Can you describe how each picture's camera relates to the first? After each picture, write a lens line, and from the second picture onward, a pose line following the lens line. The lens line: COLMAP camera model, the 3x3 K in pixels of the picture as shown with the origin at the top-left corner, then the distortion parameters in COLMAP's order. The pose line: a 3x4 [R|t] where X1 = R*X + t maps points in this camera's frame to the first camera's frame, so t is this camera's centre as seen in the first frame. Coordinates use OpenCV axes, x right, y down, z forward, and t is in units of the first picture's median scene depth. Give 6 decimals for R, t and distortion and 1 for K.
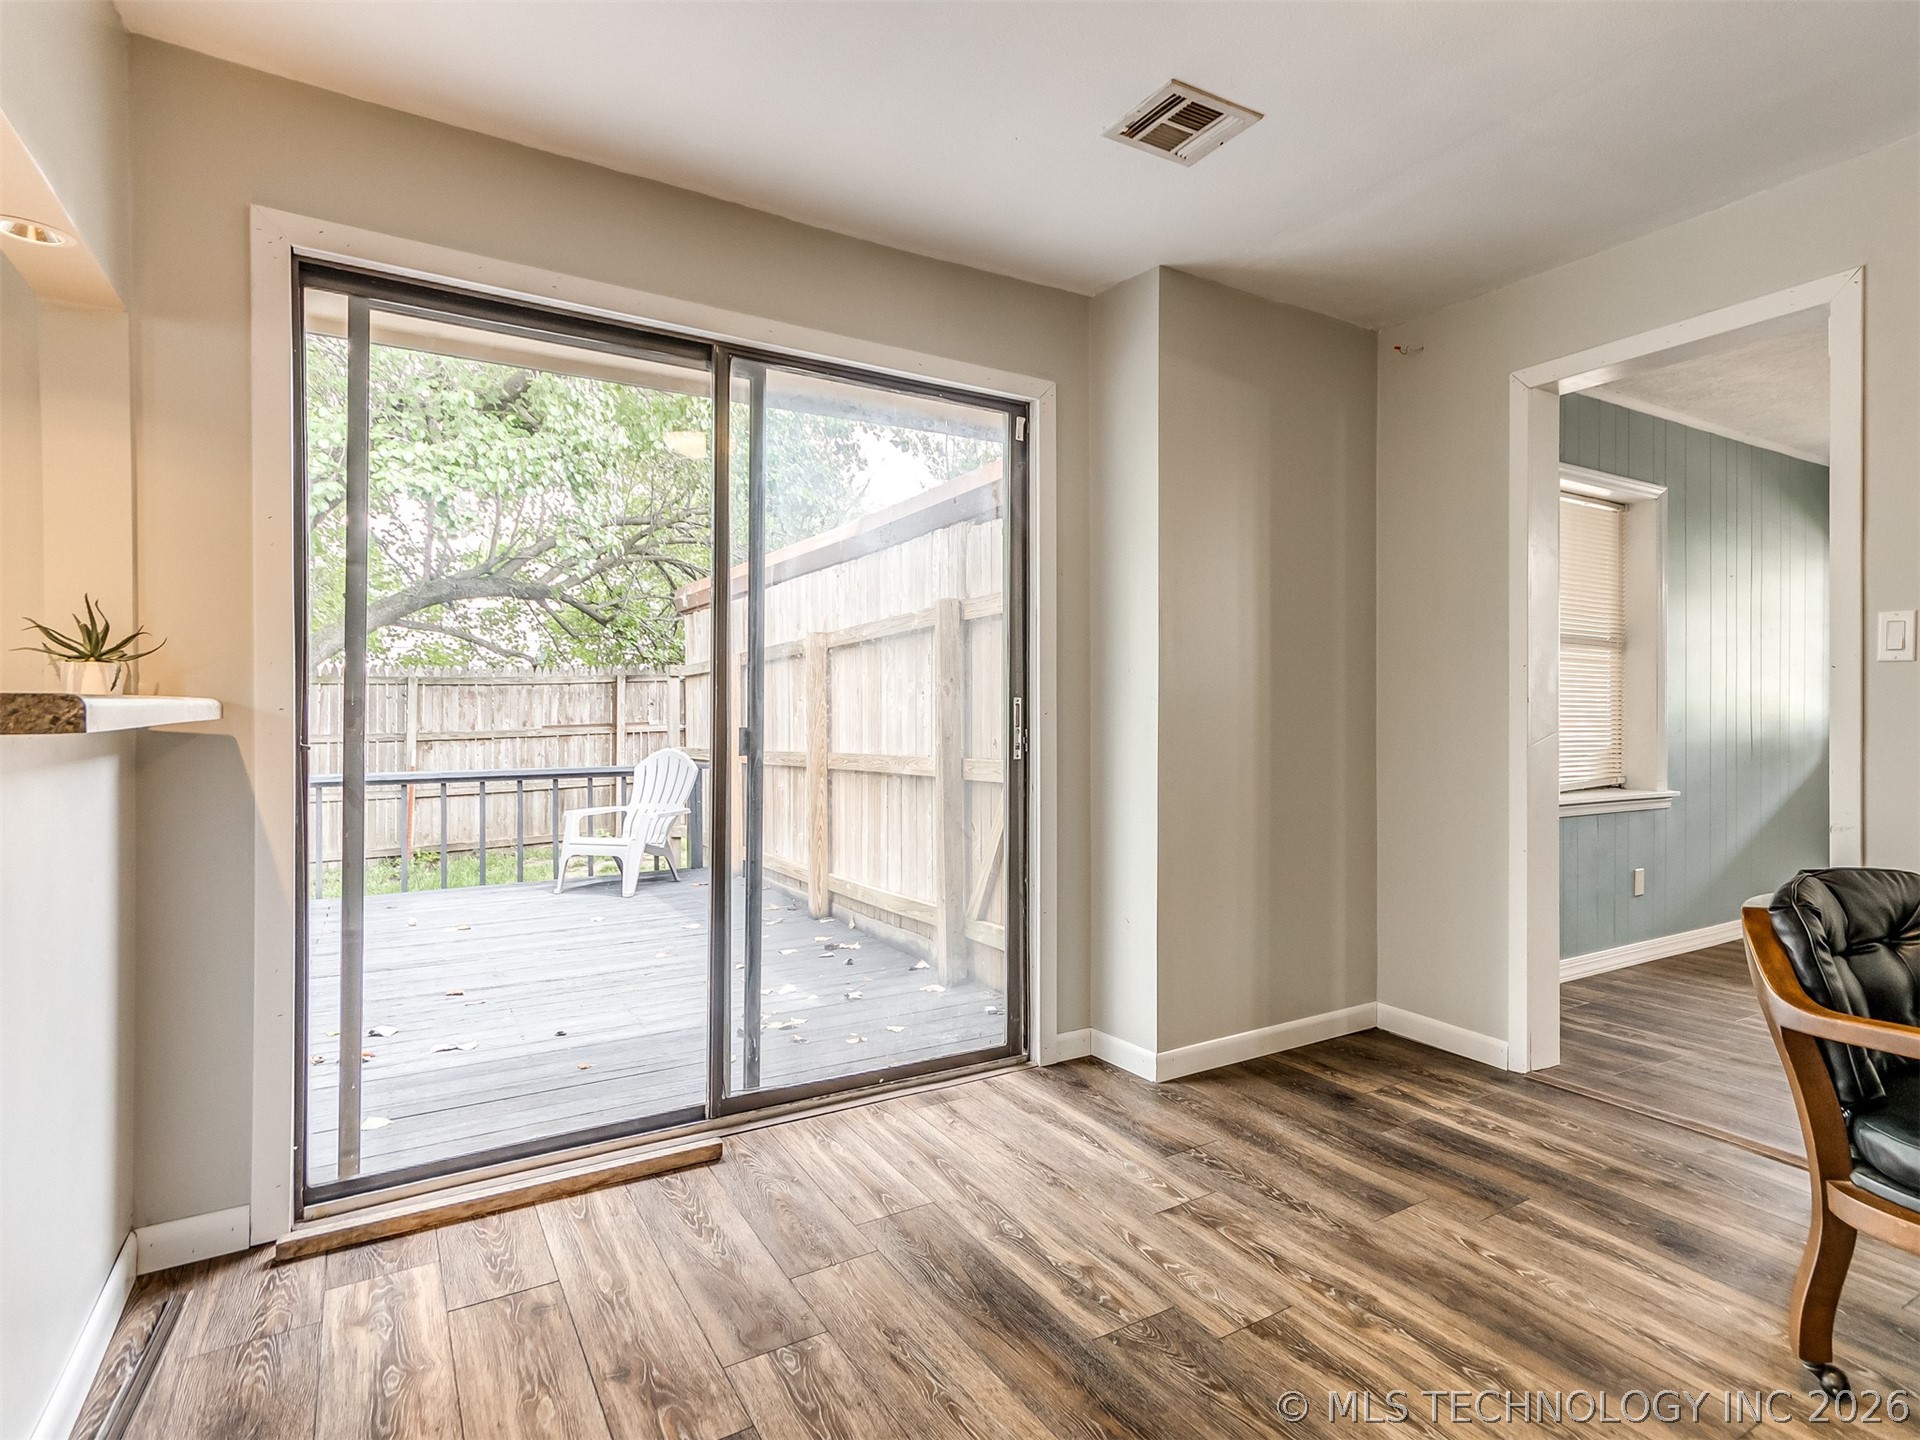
lens RADIAL K [[1044.3, 0, 958.5], [0, 1044.3, 706.3], [0, 0, 1]] dist [0.000709, 0.001426]
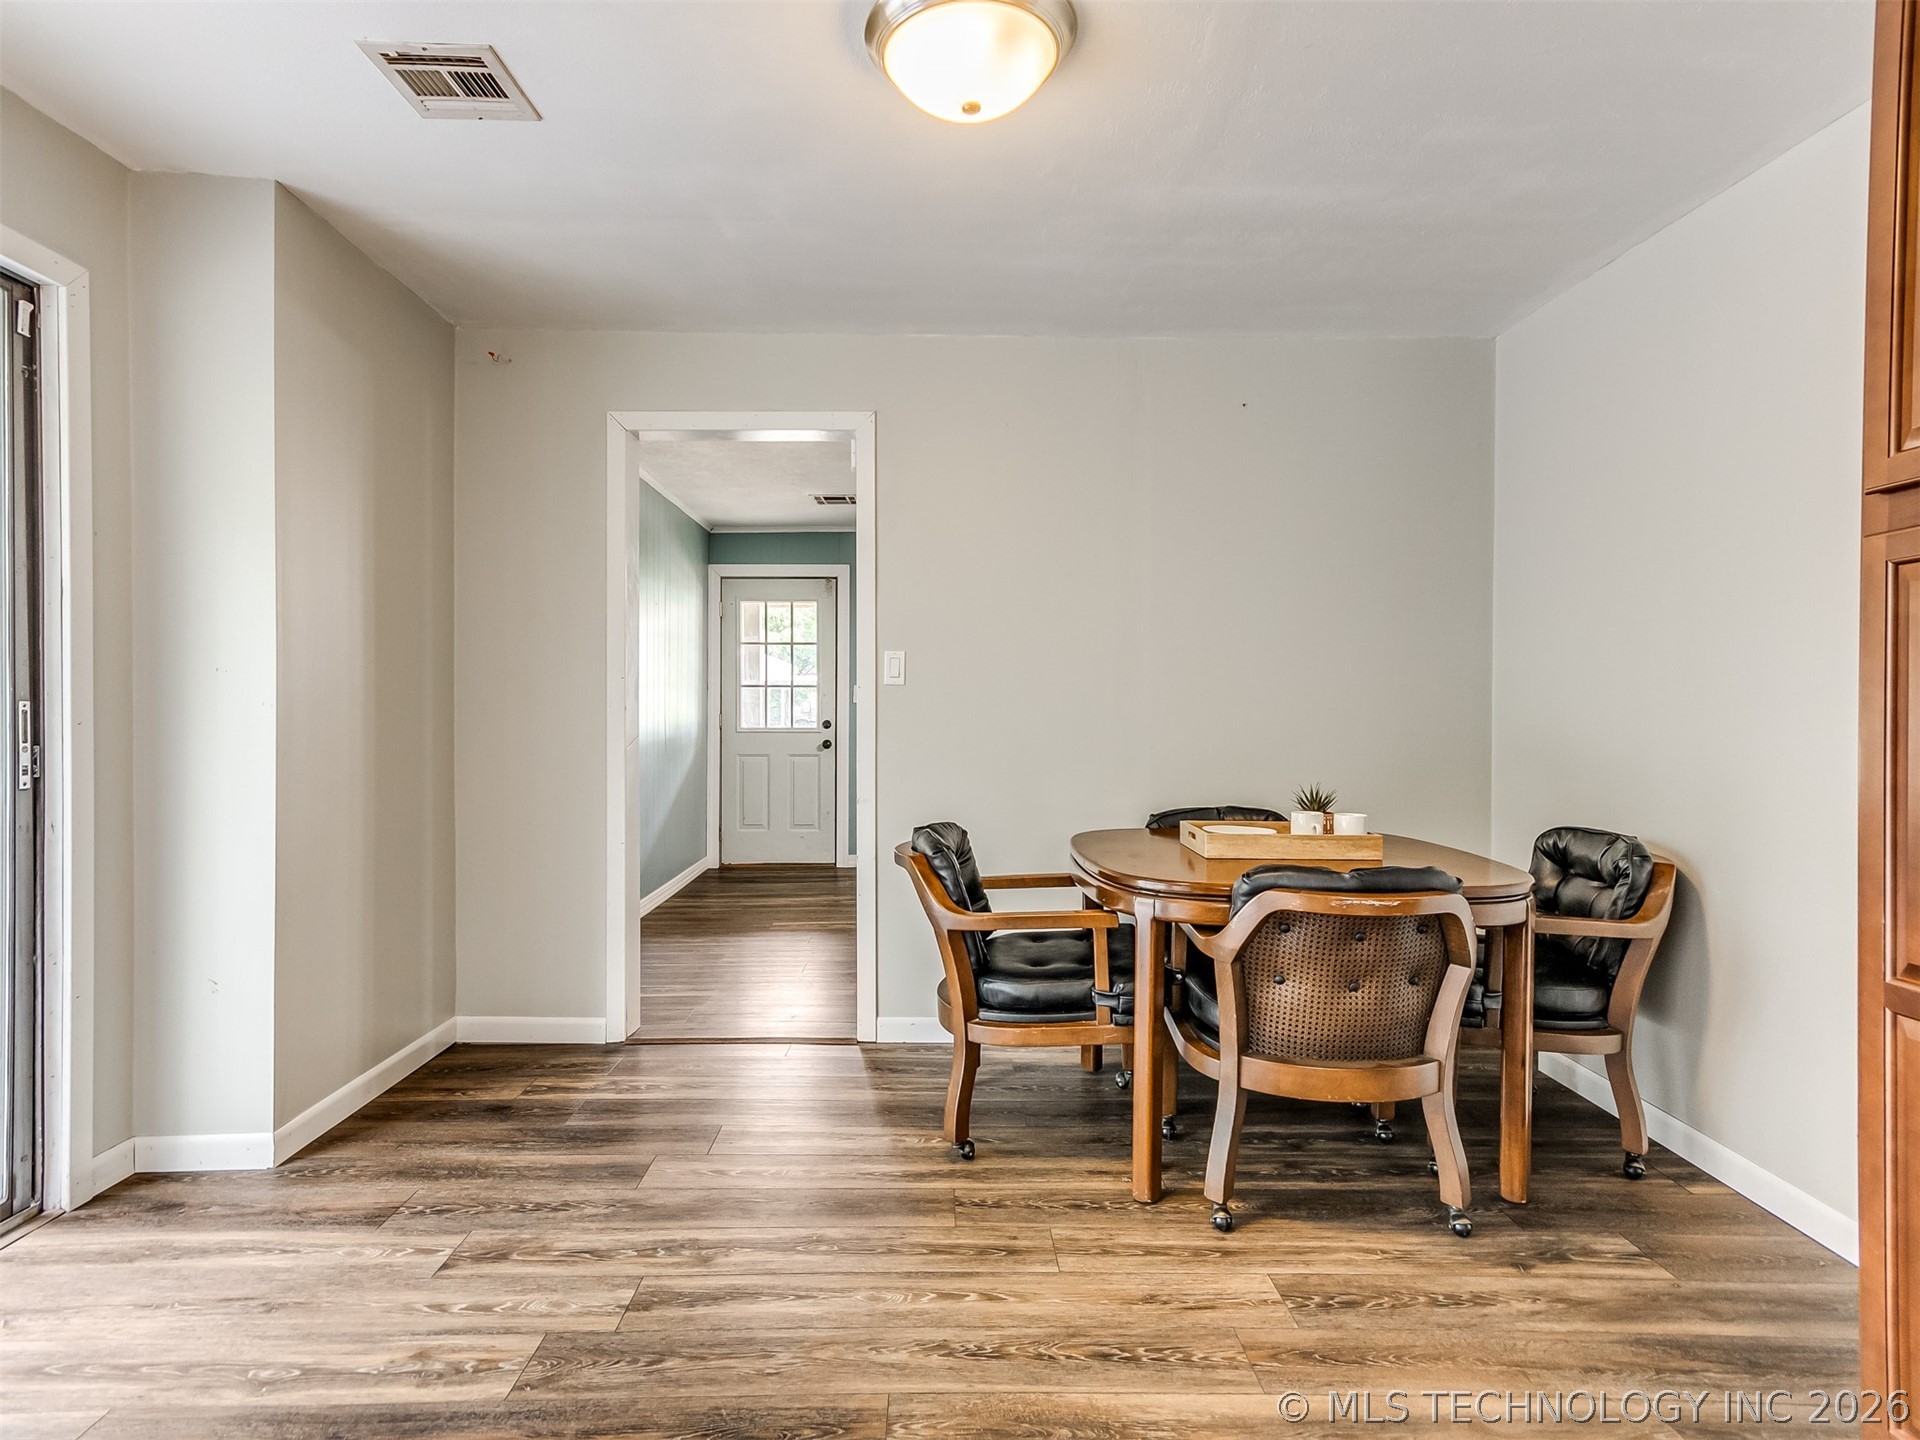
lens RADIAL K [[1097.7, 0, 960.0], [0, 1097.7, 720.0], [0, 0, 1]] dist [-0.000870, 0.001957]
pose [[0.507191, -0.005379, 0.861817, -0.348614], [-0.003663, 0.999958, 0.008397, -0.005854], [-0.861826, -0.007416, 0.507150, 0.110591]]
